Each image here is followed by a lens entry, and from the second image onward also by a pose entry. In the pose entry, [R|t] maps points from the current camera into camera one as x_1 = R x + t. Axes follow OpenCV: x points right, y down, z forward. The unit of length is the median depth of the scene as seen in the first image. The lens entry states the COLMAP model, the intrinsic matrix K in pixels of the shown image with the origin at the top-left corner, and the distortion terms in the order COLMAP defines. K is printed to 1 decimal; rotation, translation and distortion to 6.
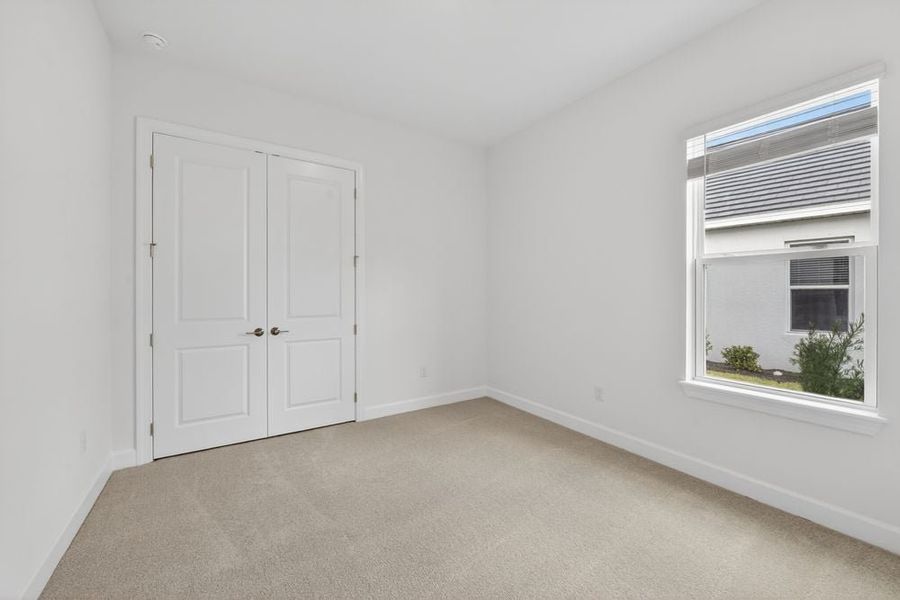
lens RADIAL K [[357.9, 0, 446.4], [0, 357.9, 294.7], [0, 0, 1]] dist [-0.001237, 0.000003]
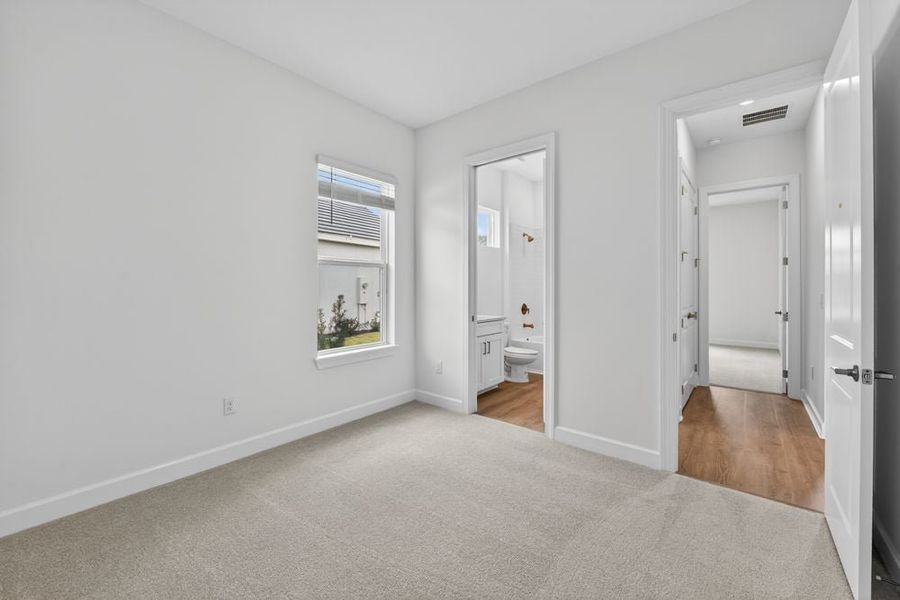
lens RADIAL K [[357.9, 0, 446.4], [0, 357.9, 294.7], [0, 0, 1]] dist [-0.001237, 0.000003]
pose [[-0.258108, -0.031713, 0.965595, -0.802482], [-0.006240, 0.999495, 0.031158, -0.029554], [-0.966096, 0.002016, -0.258176, 1.110040]]
